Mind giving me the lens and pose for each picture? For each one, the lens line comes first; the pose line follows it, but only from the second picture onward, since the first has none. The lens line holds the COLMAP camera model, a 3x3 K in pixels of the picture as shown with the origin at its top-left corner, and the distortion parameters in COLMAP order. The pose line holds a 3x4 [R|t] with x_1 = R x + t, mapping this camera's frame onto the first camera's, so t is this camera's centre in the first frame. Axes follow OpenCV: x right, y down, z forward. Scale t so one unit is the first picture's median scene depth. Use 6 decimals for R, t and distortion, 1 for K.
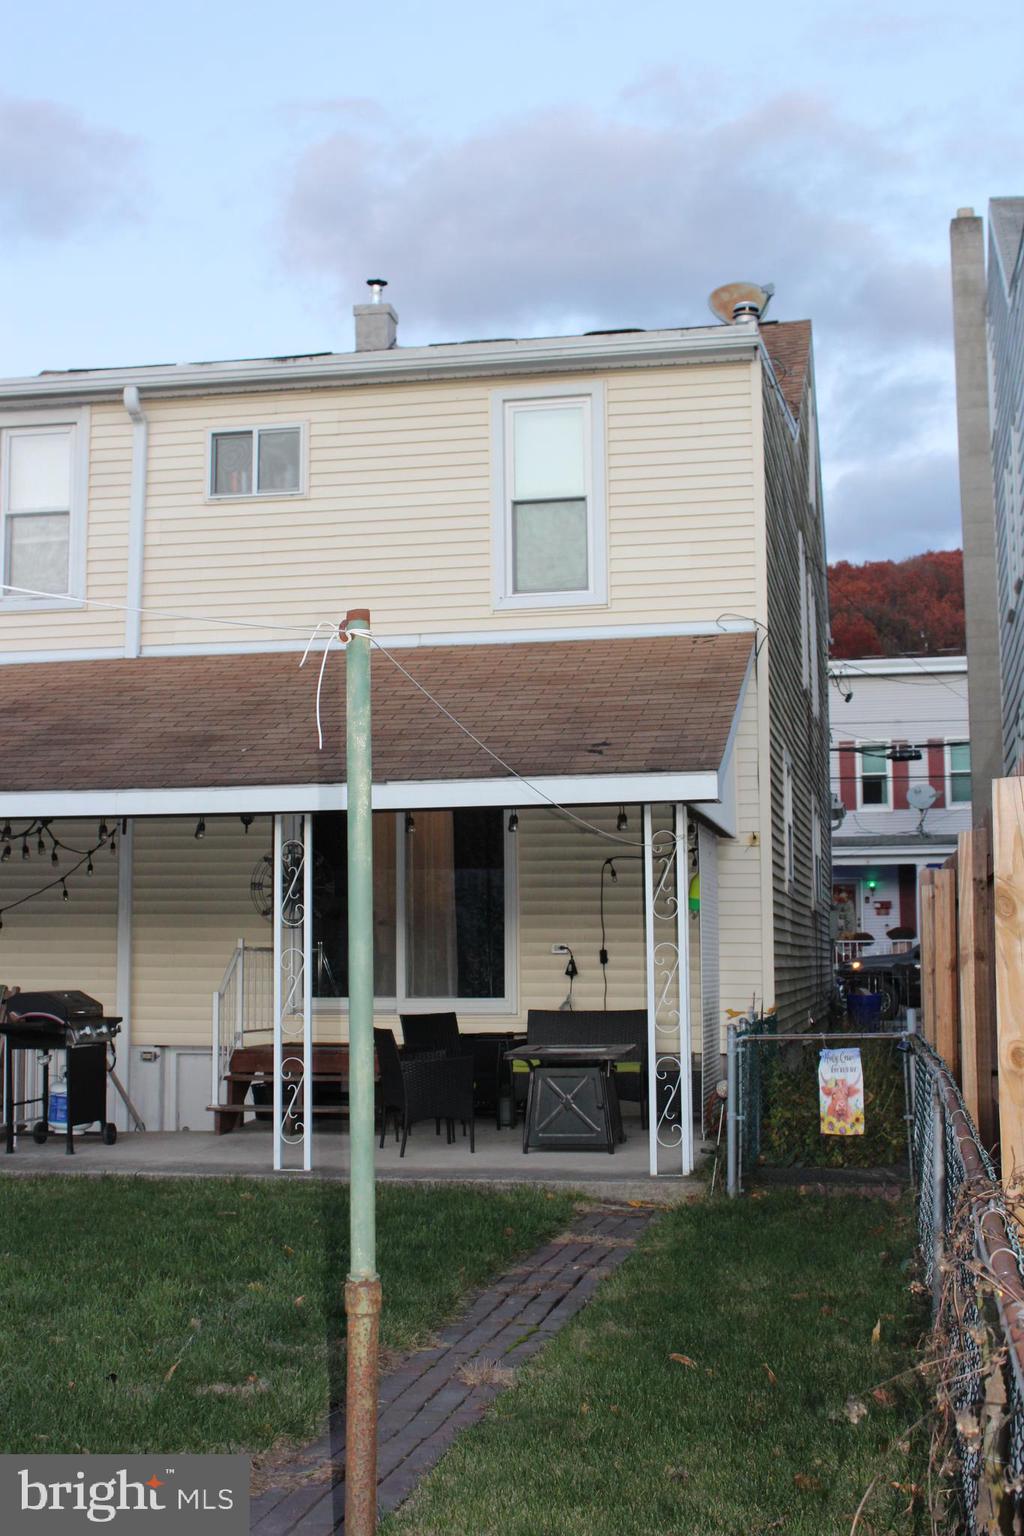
lens RADIAL K [[1917.2, 0, 512.0], [0, 1917.2, 768.0], [0, 0, 1]] dist [-0.039005, -0.017947]
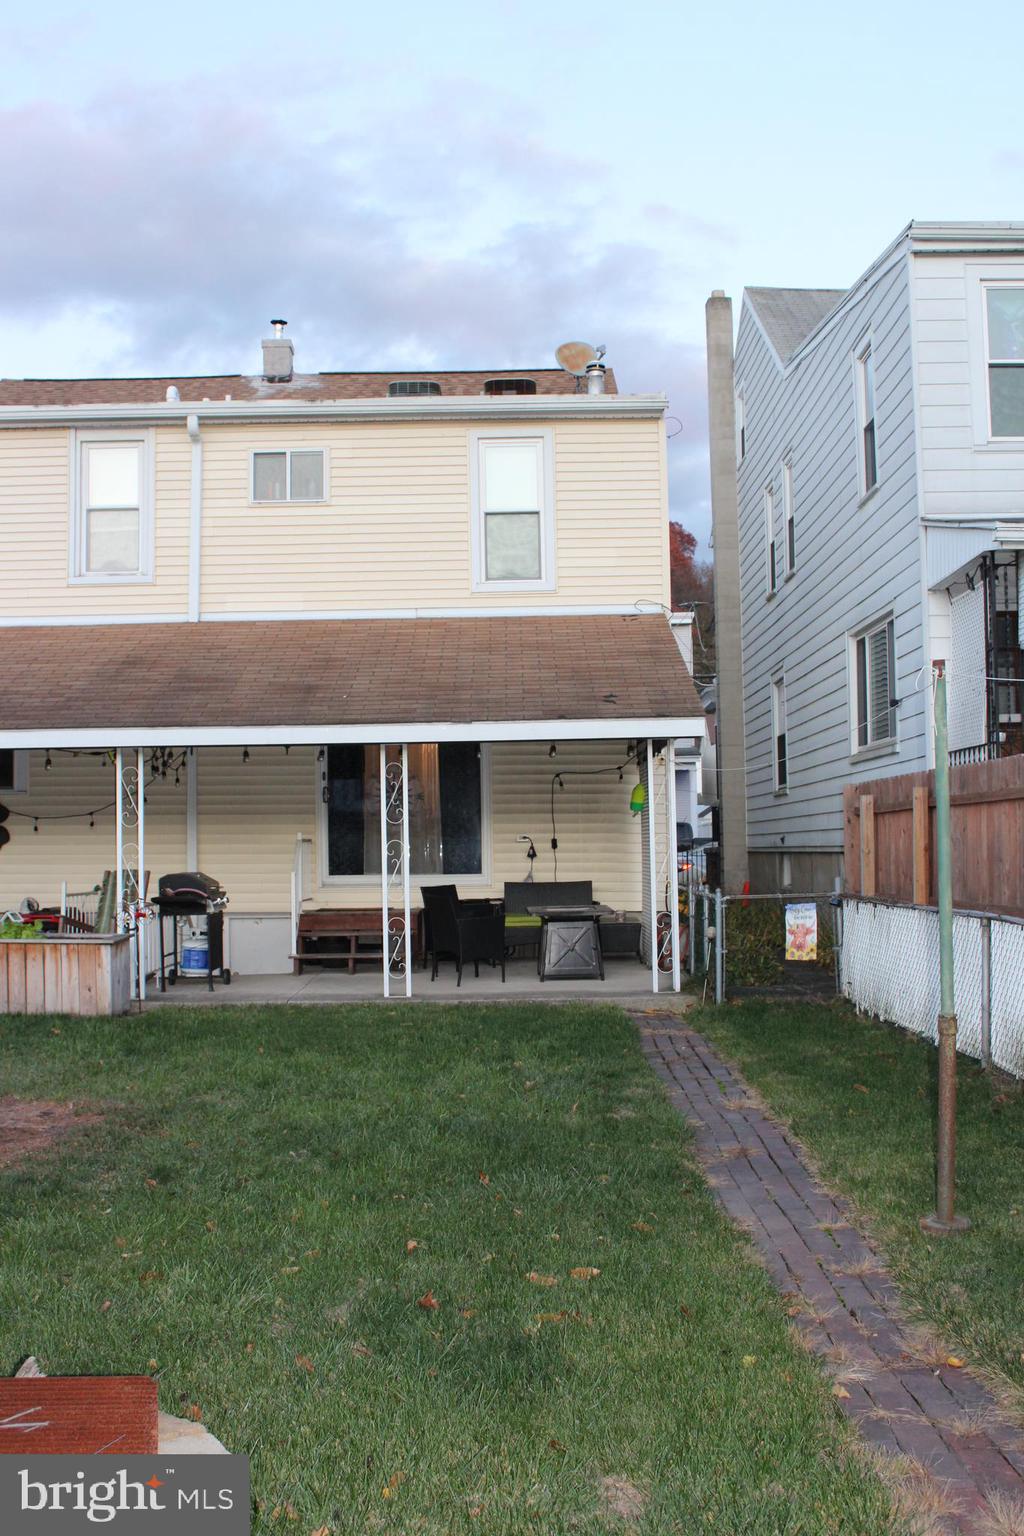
lens RADIAL K [[1546.4, 0, 512.0], [0, 1546.4, 768.0], [0, 0, 1]] dist [-0.069727, -0.005951]
pose [[0.981074, 0.000407, 0.193632, -0.196733], [-0.010120, 0.998739, 0.049175, -0.011639], [-0.193368, -0.050204, 0.979841, -0.095034]]
